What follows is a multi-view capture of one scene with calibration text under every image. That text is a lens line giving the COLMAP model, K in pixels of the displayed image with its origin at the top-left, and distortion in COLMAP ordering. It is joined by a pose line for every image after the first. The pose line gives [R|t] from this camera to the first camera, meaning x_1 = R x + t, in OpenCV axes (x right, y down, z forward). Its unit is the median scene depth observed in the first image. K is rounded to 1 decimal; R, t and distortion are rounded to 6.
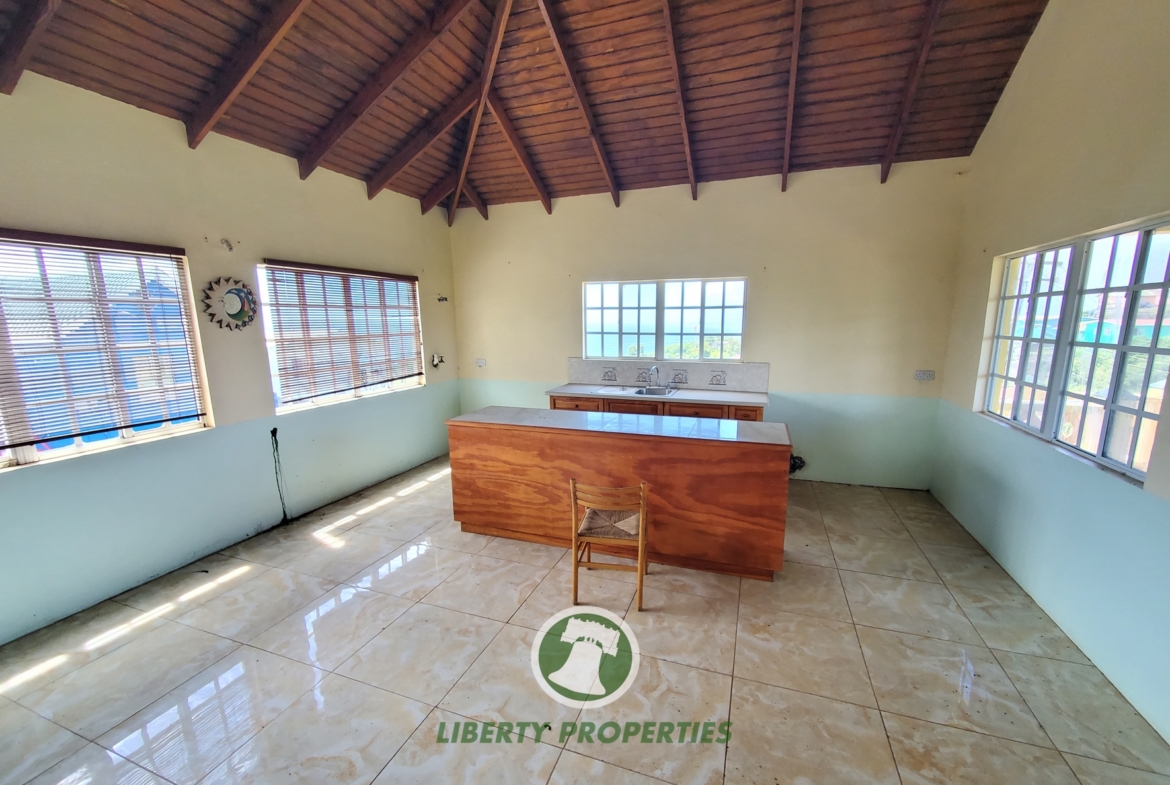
lens RADIAL K [[468.6, 0, 590.0], [0, 468.6, 395.5], [0, 0, 1]] dist [-0.001632, -0.000468]
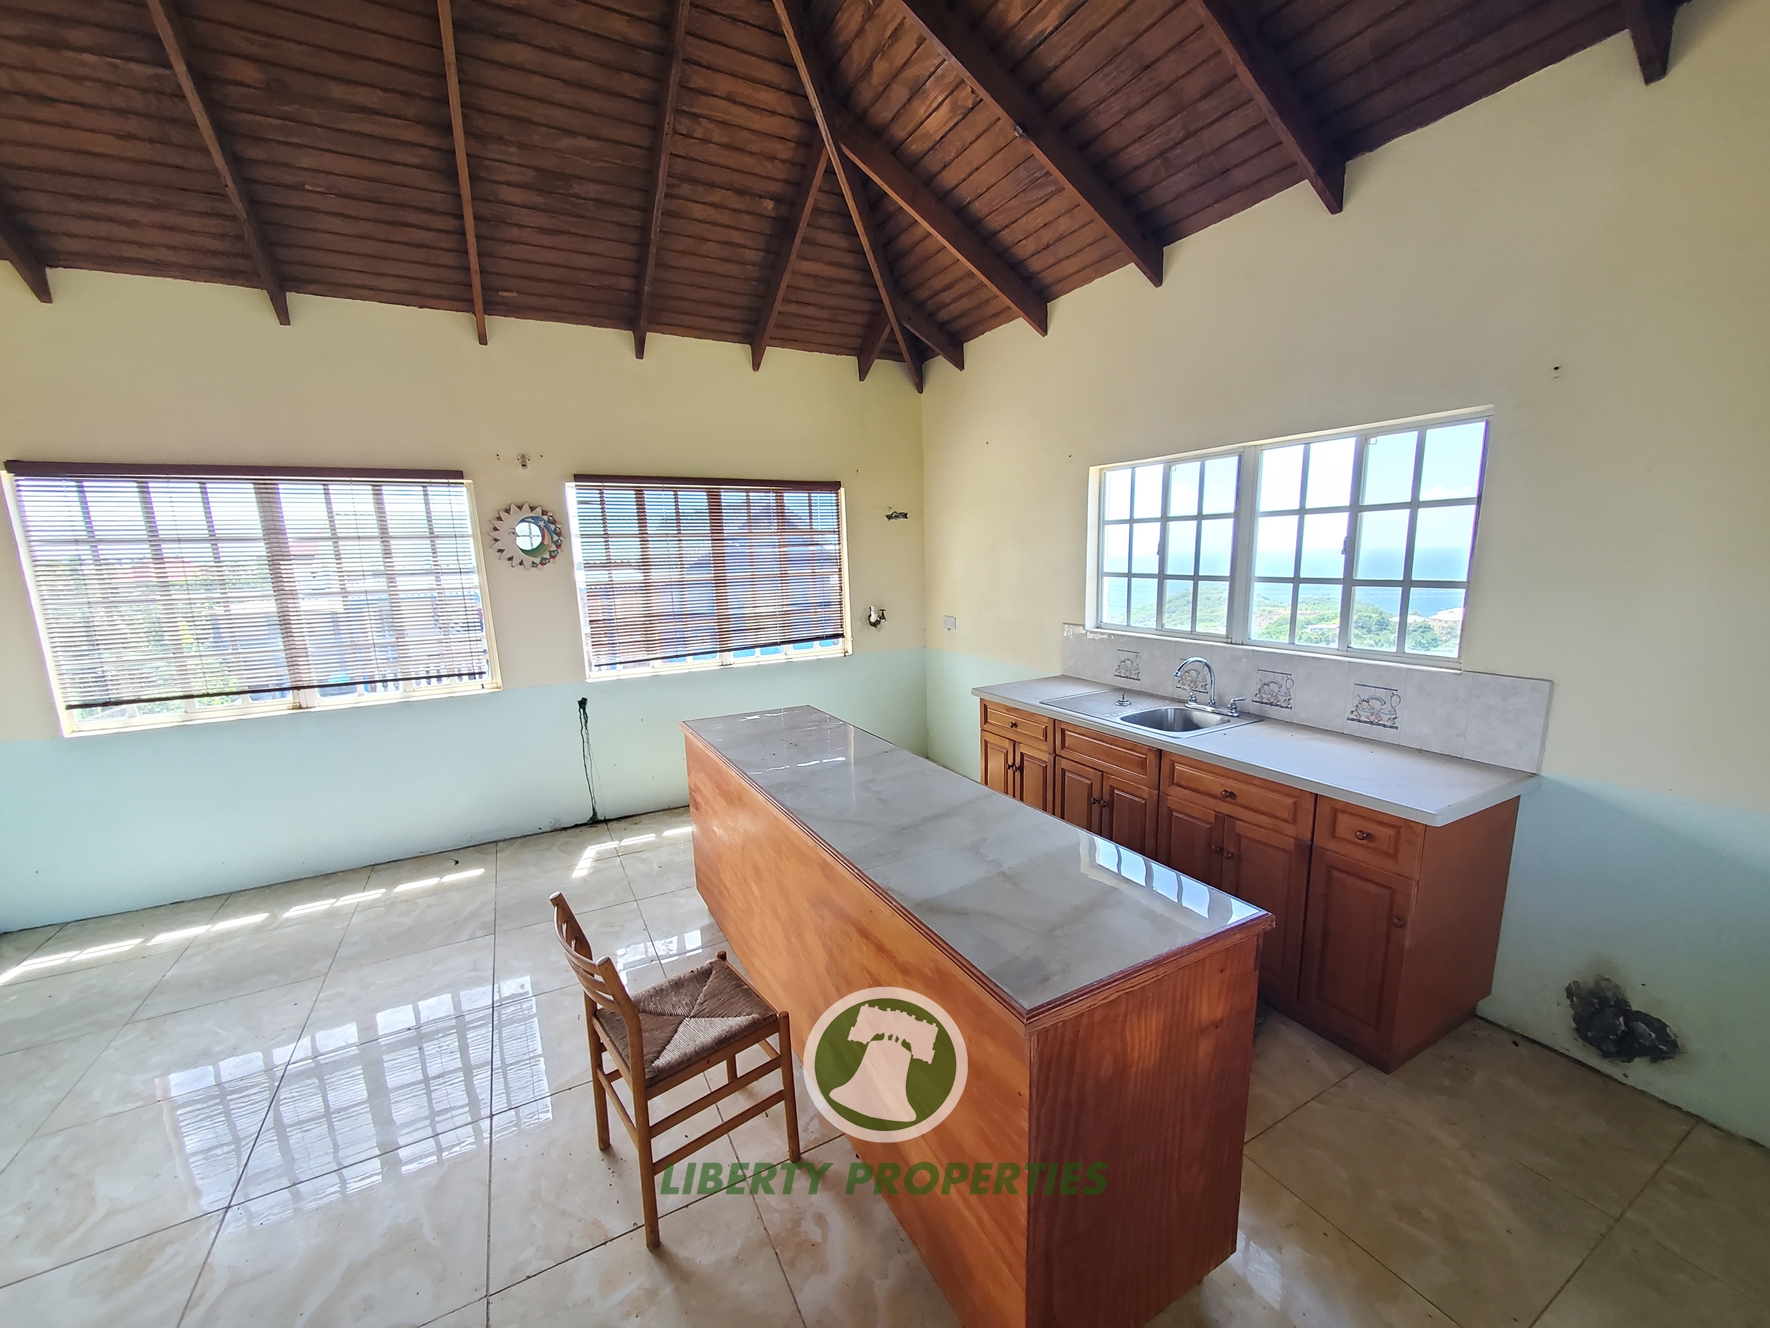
lens RADIAL K [[704.9, 0, 886.6], [0, 704.9, 672.4], [0, 0, 1]] dist [-0.002180, -0.000804]
pose [[0.751033, 0.100675, -0.652545, 0.392607], [-0.087953, 0.994754, 0.052243, -0.066809], [0.654381, 0.018157, 0.755947, 0.407676]]
